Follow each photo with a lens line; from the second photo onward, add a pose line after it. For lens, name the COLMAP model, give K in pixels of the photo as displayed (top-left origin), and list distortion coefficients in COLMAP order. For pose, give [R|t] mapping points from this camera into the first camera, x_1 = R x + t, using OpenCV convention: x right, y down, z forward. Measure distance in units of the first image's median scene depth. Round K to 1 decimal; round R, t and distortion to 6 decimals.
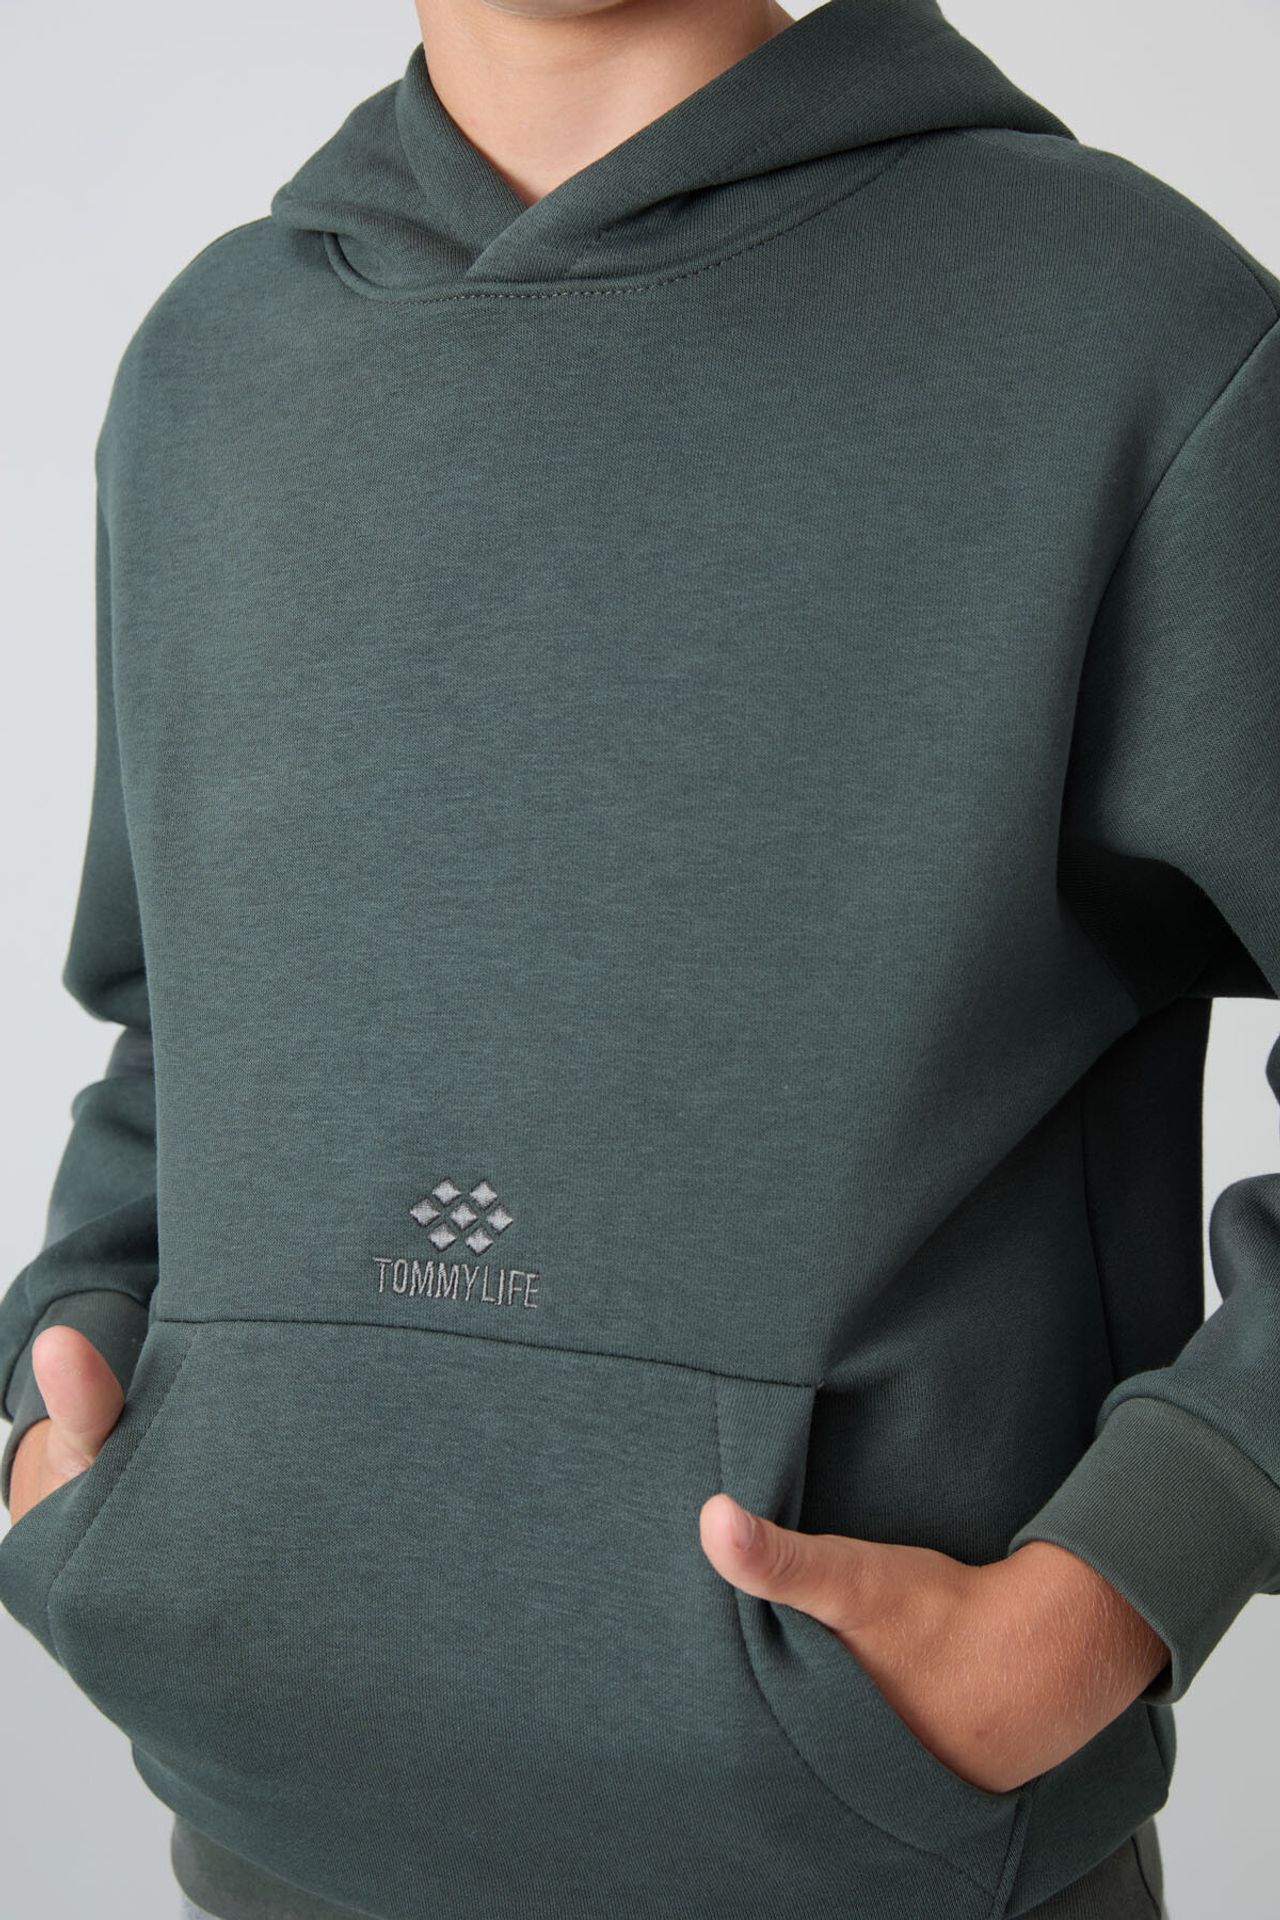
lens RADIAL K [[3613.4, 0, 635.4], [0, 3613.4, 954.5], [0, 0, 1]] dist [0.113848, 0.000000]
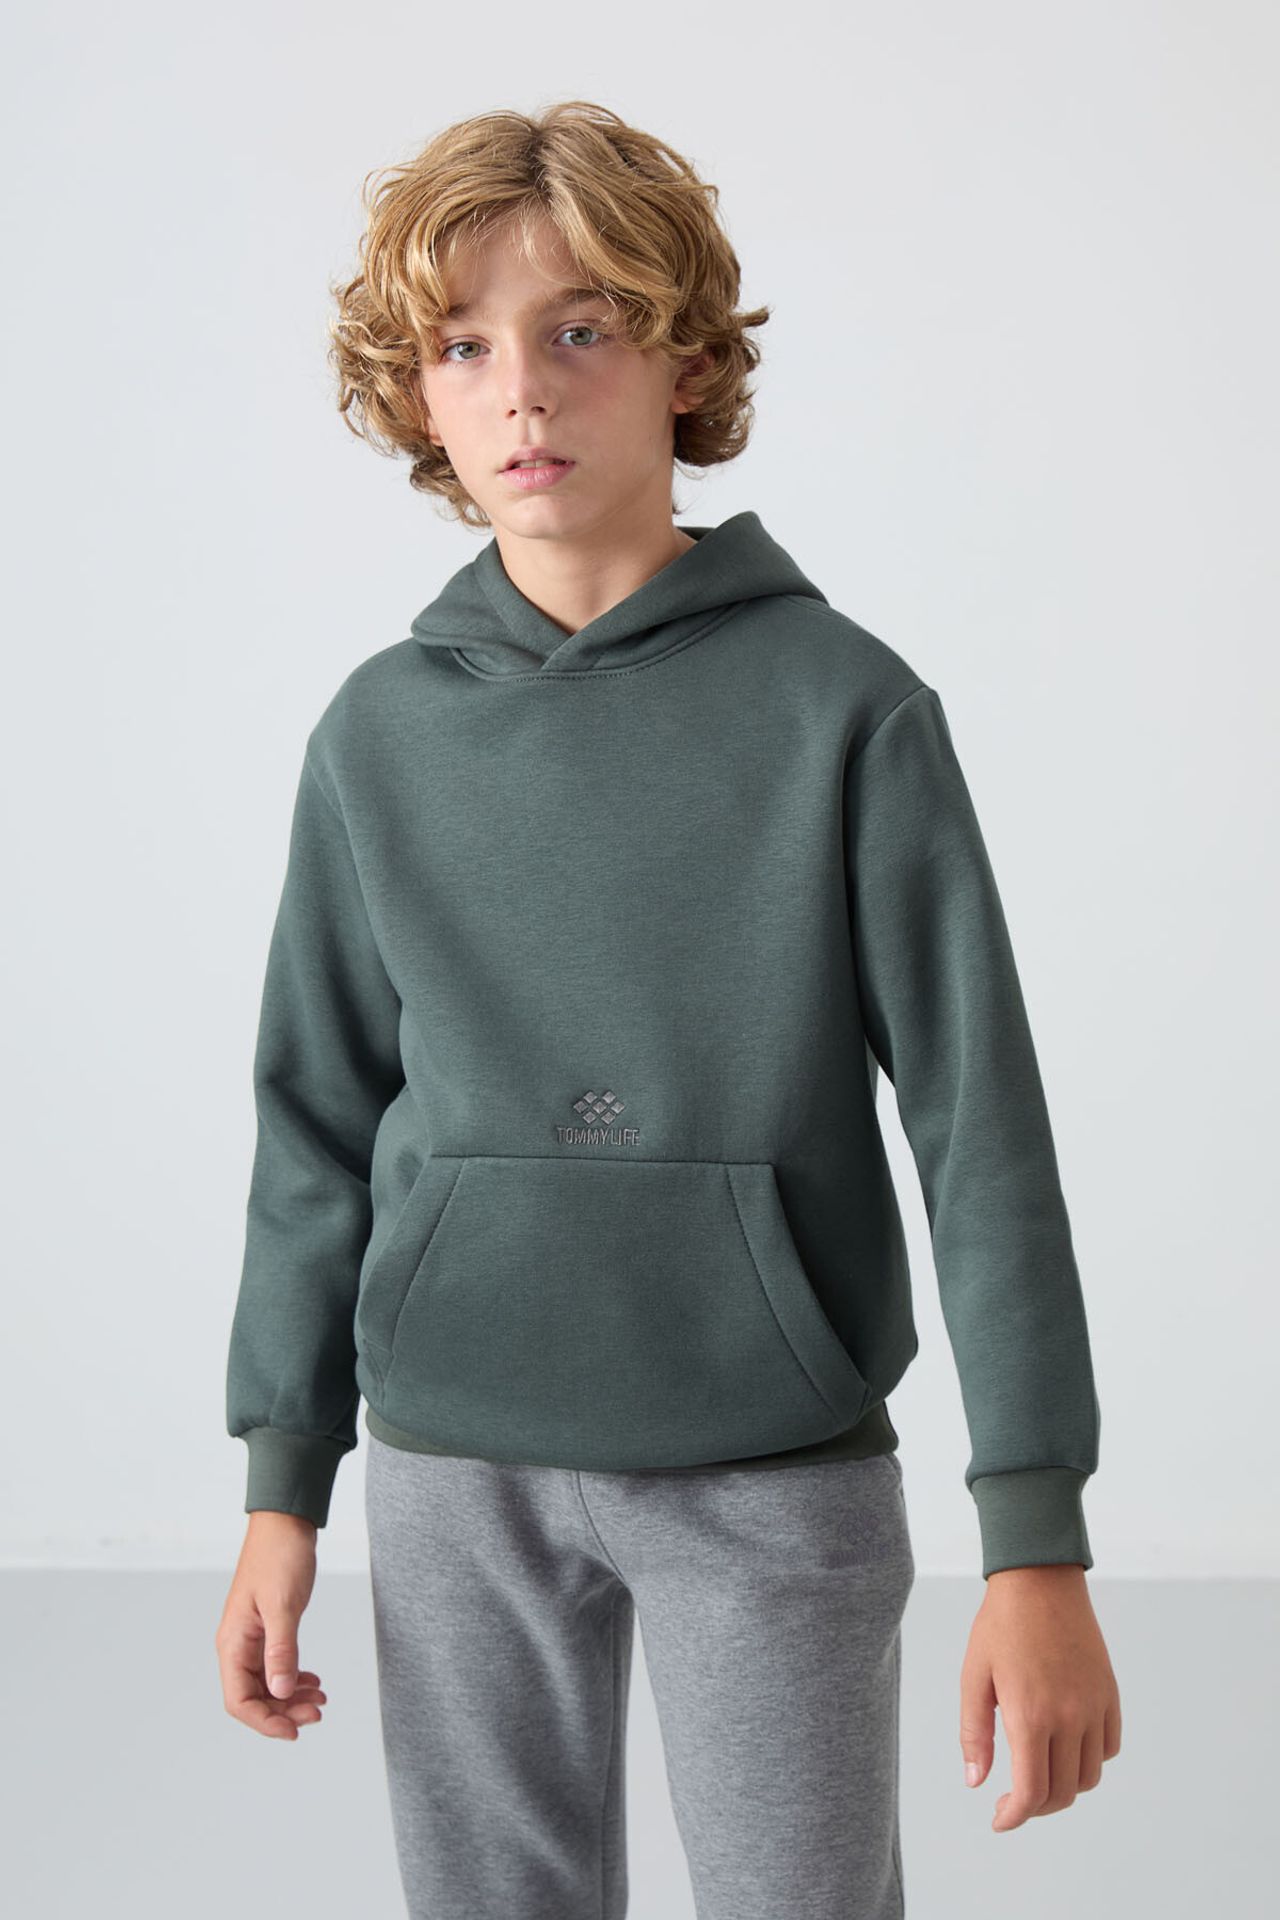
lens RADIAL K [[3524.0, 0, 645.1], [0, 3524.0, 963.0], [0, 0, 1]] dist [0.000338, 0.000000]
pose [[0.990973, -0.088095, 0.101054, -0.218266], [0.087952, 0.996107, 0.005884, -0.024679], [-0.101179, 0.003057, 0.994864, -1.089284]]
